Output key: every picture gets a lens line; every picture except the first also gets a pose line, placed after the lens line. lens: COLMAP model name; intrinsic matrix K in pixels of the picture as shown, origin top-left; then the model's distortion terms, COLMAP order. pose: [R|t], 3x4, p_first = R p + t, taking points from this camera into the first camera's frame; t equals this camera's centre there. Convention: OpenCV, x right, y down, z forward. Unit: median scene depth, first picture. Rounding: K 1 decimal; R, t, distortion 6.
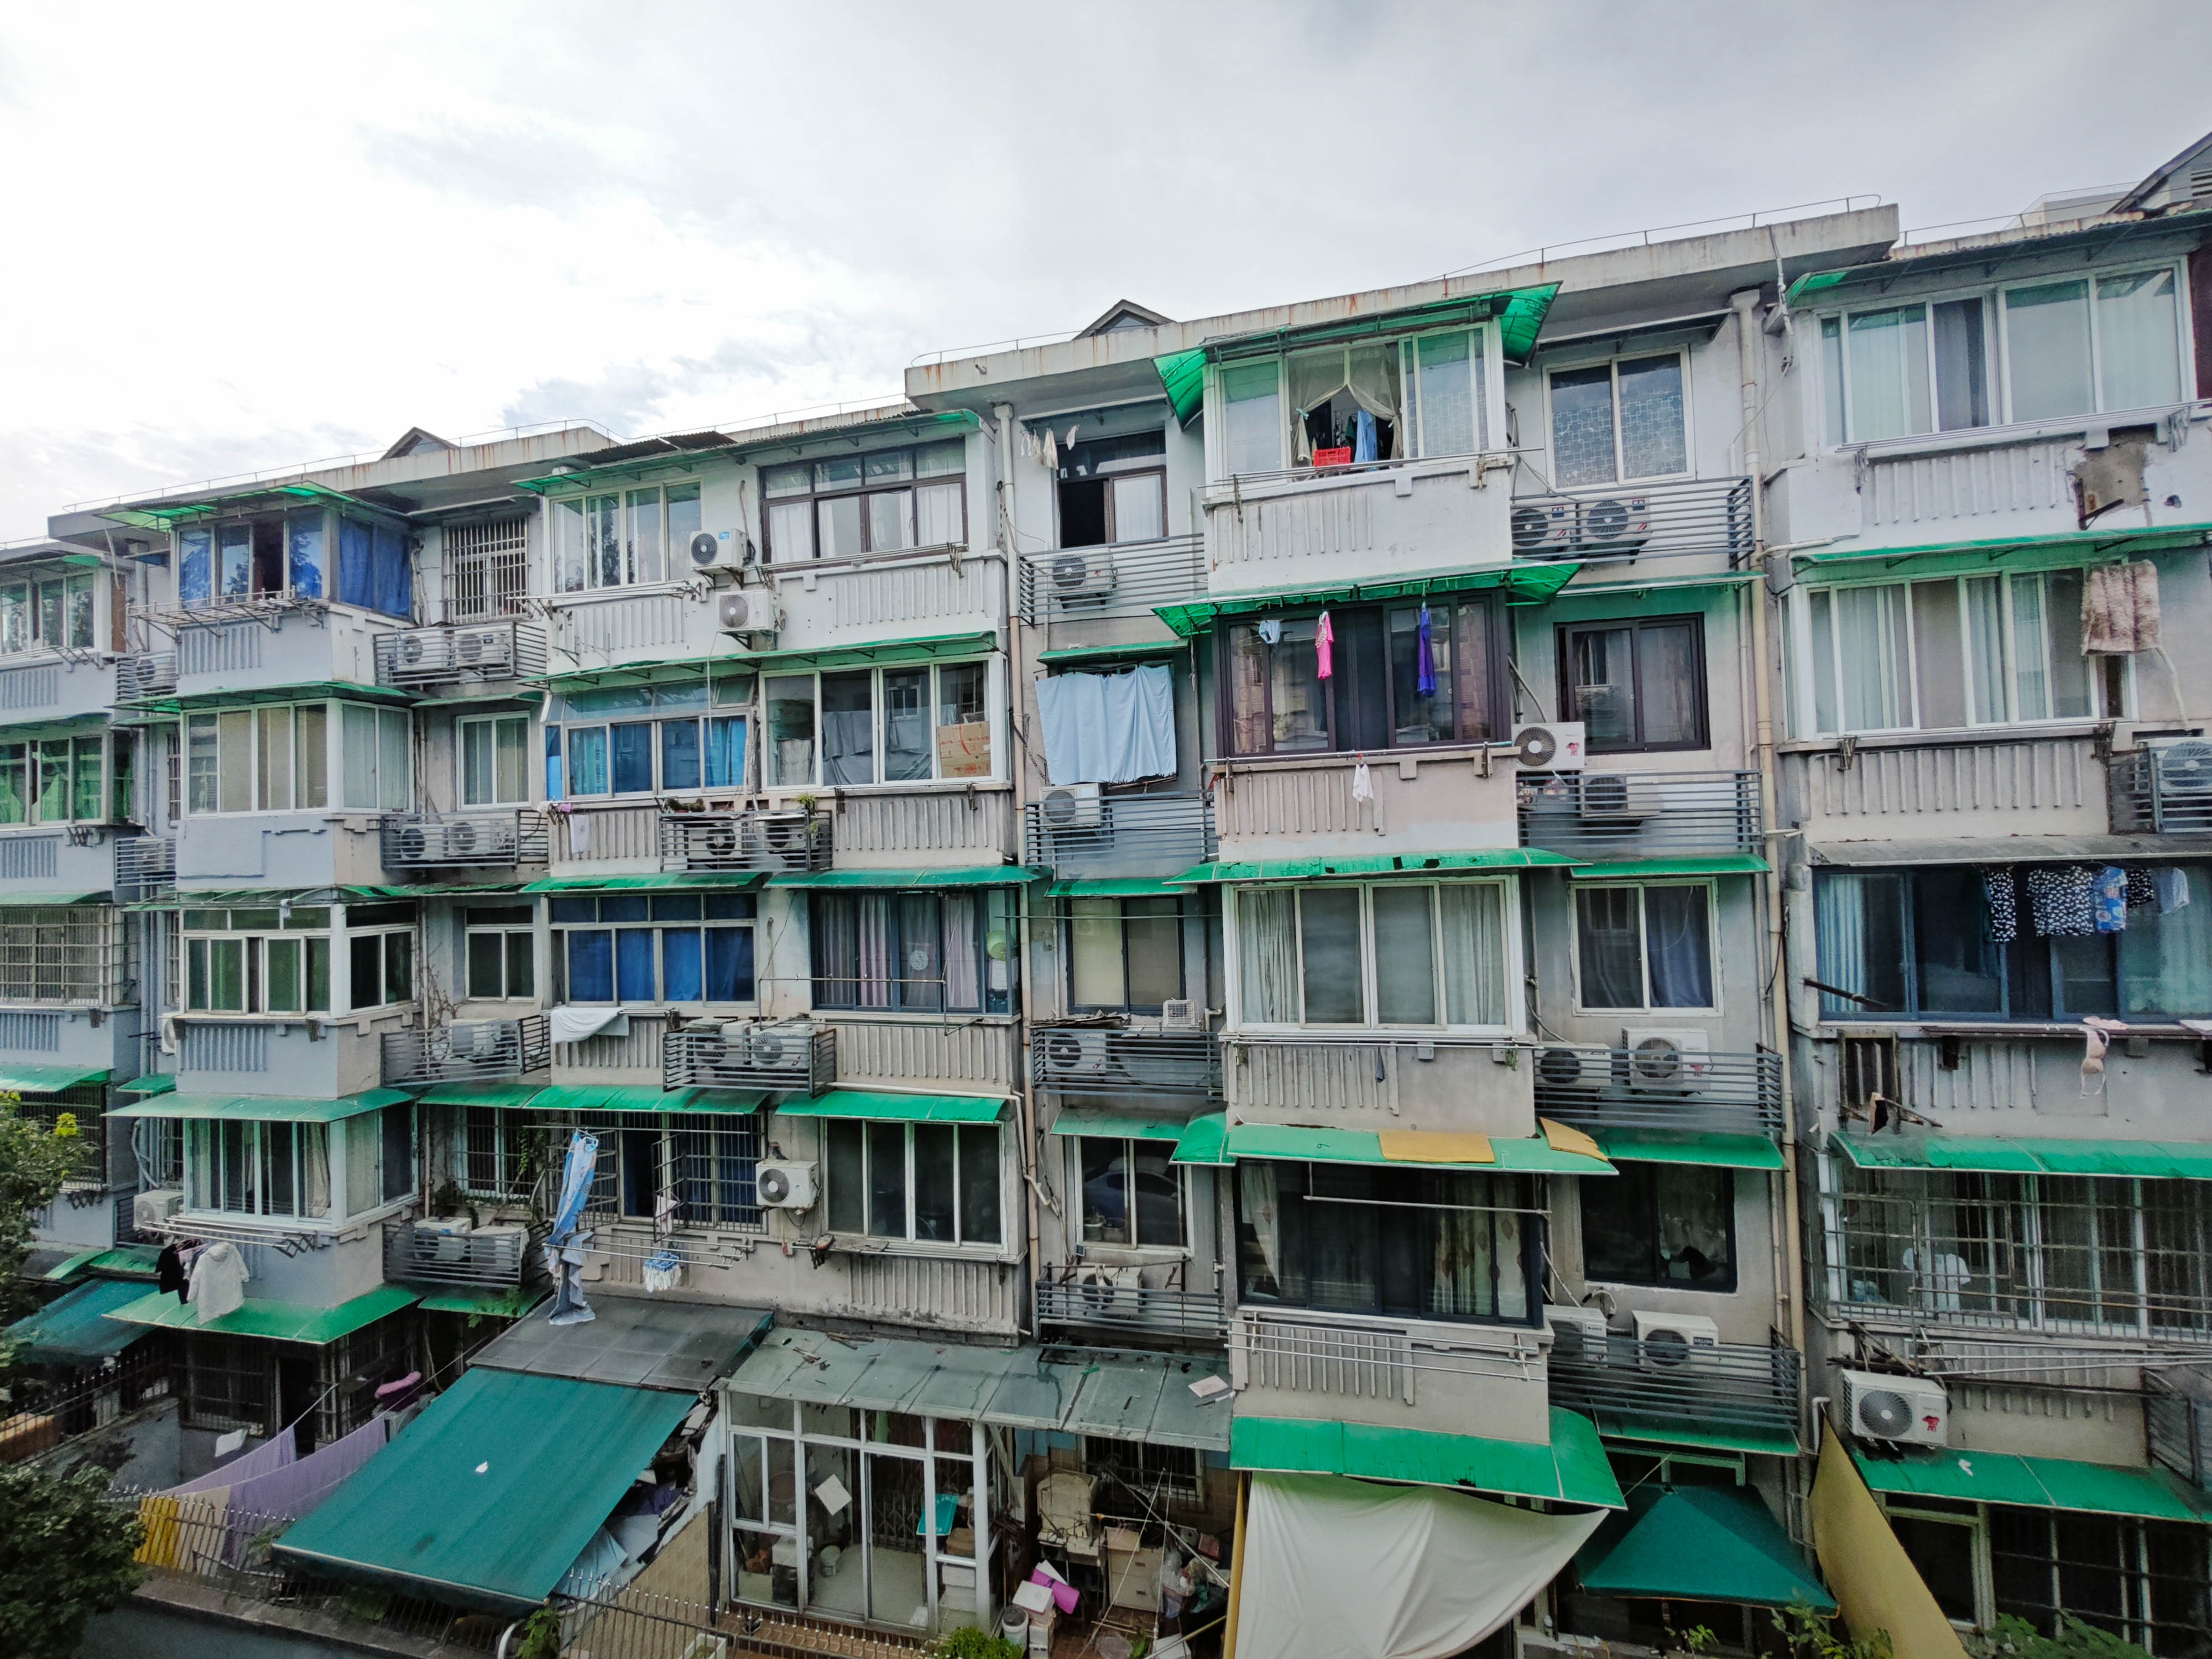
lens RADIAL K [[965.9, 0, 1114.1], [0, 965.9, 829.5], [0, 0, 1]] dist [0.002929, -0.000176]
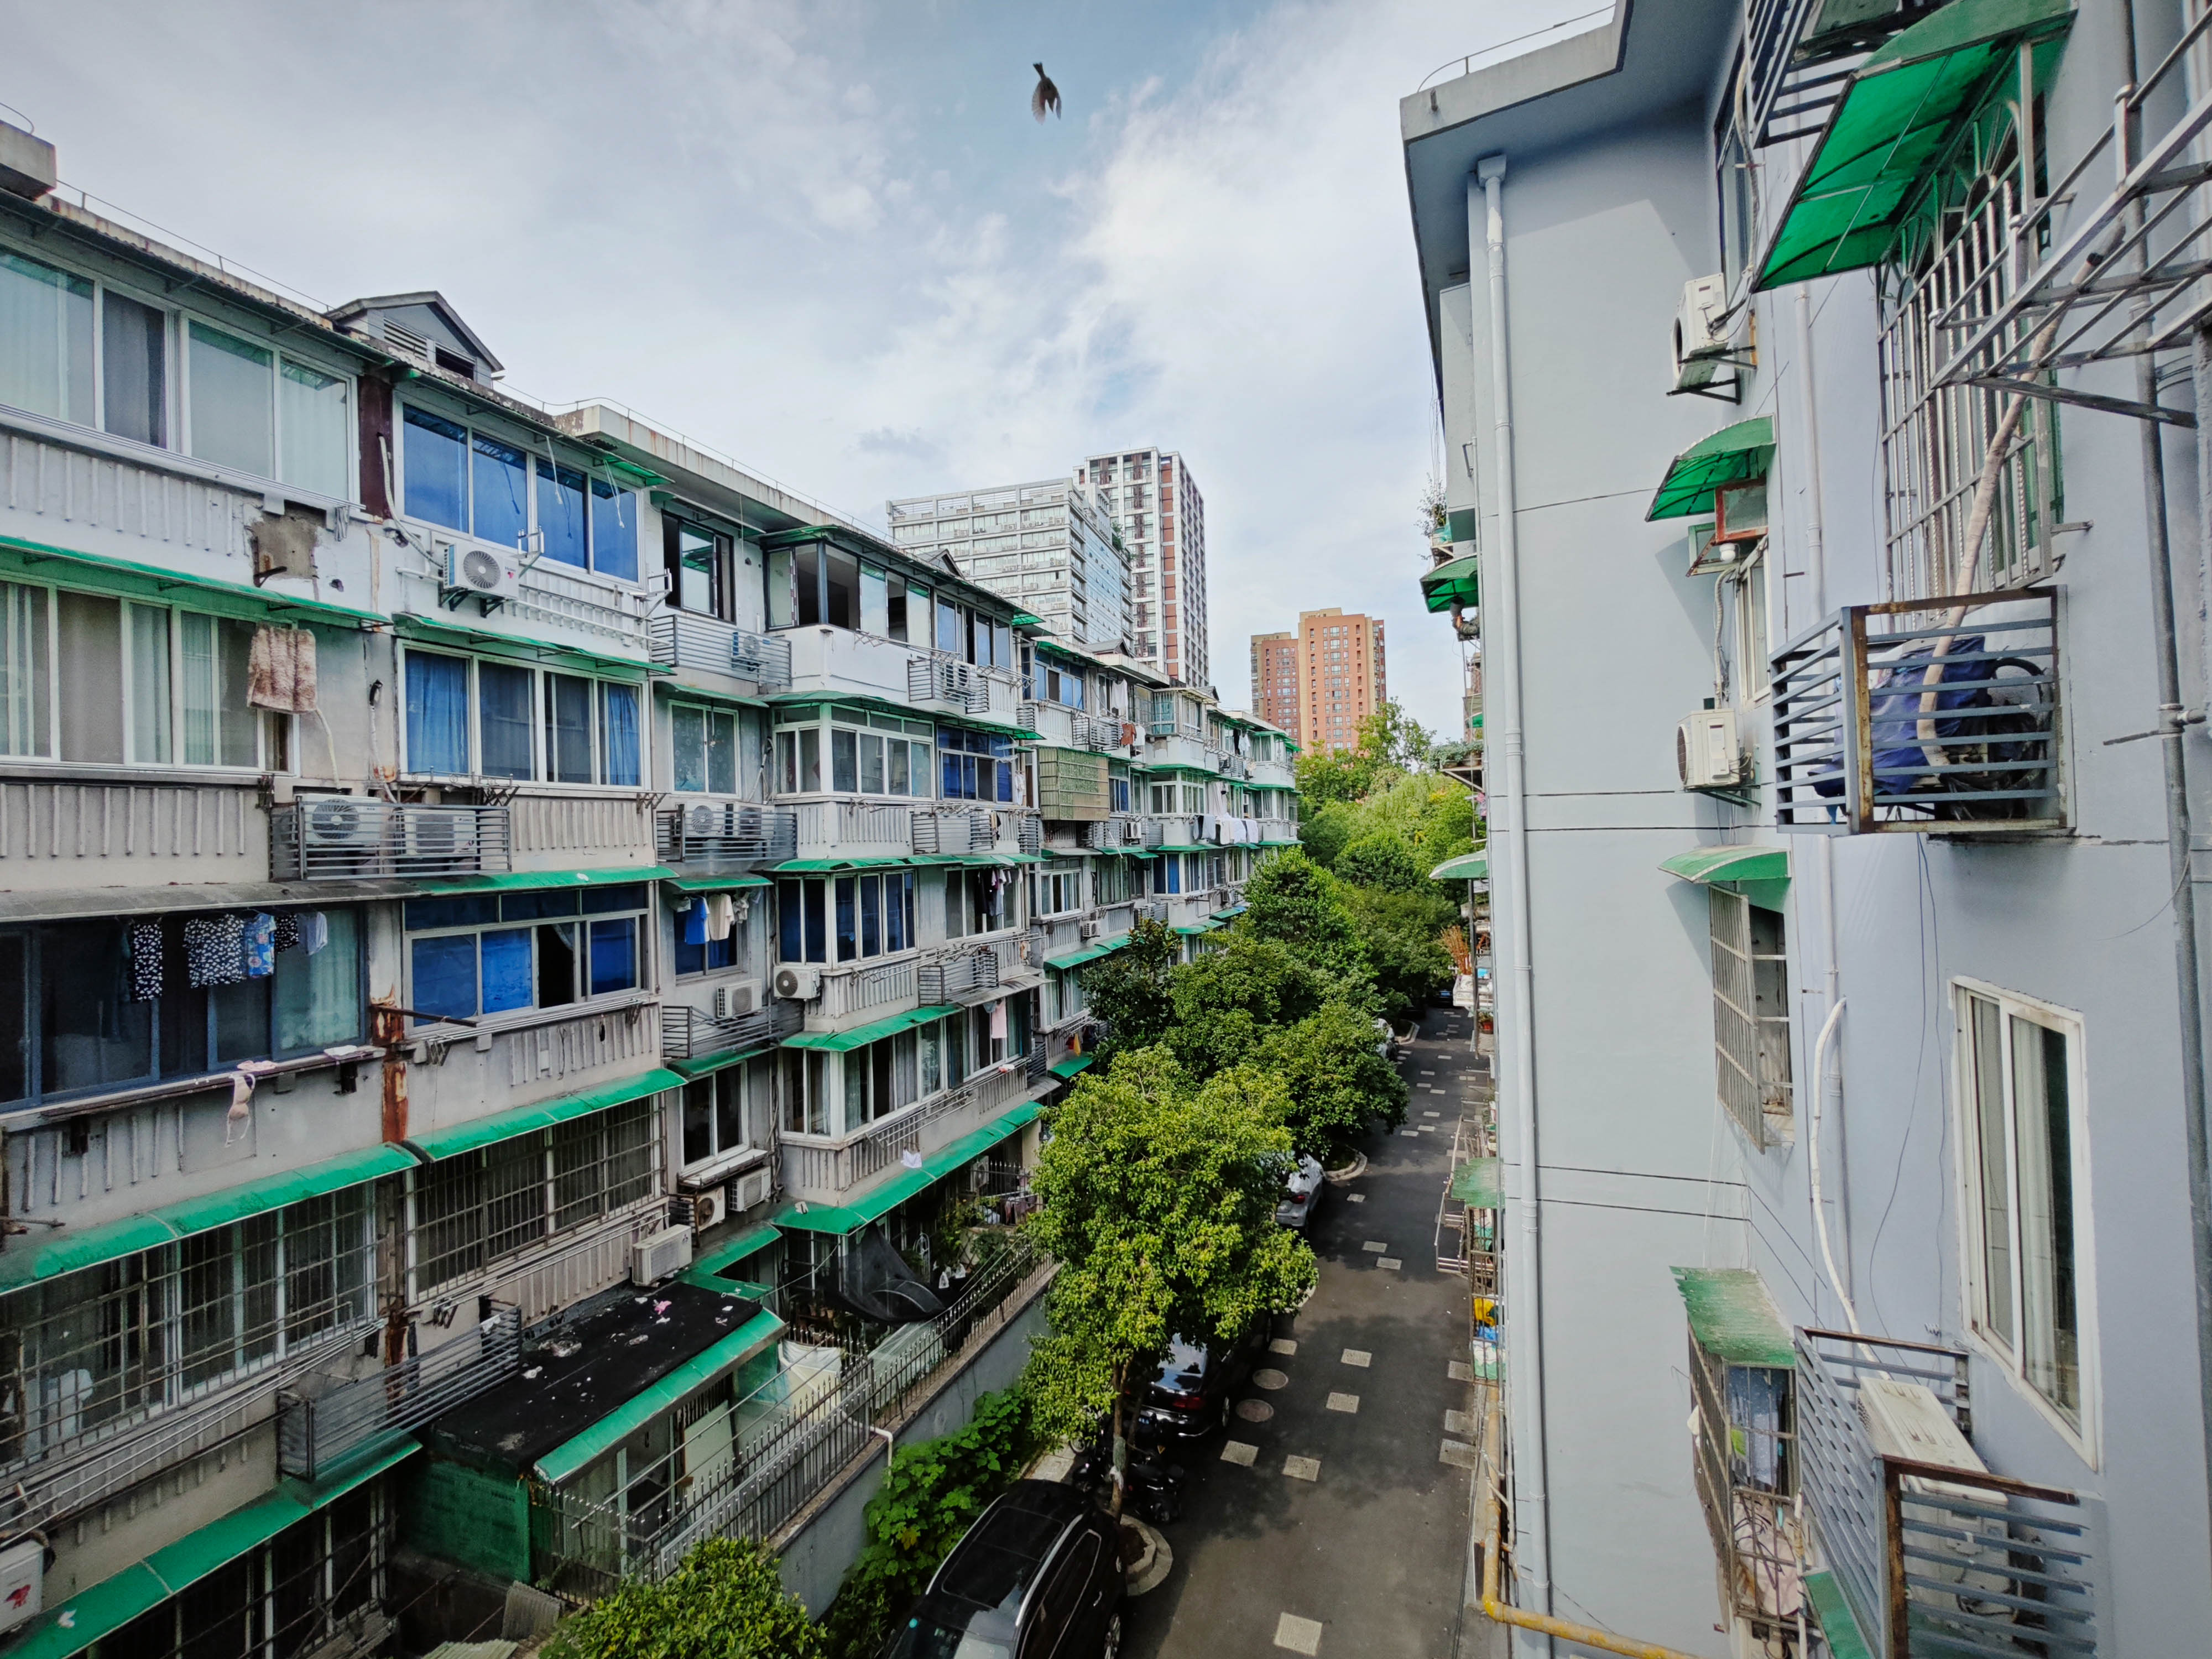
lens RADIAL K [[963.3, 0, 1106.0], [0, 963.3, 829.5], [0, 0, 1]] dist [0.000509, 0.000174]
pose [[0.137615, 0.043085, 0.989548, 0.114705], [-0.000447, 0.999056, -0.043437, -0.006251], [-0.990486, 0.005535, 0.137505, -0.032866]]
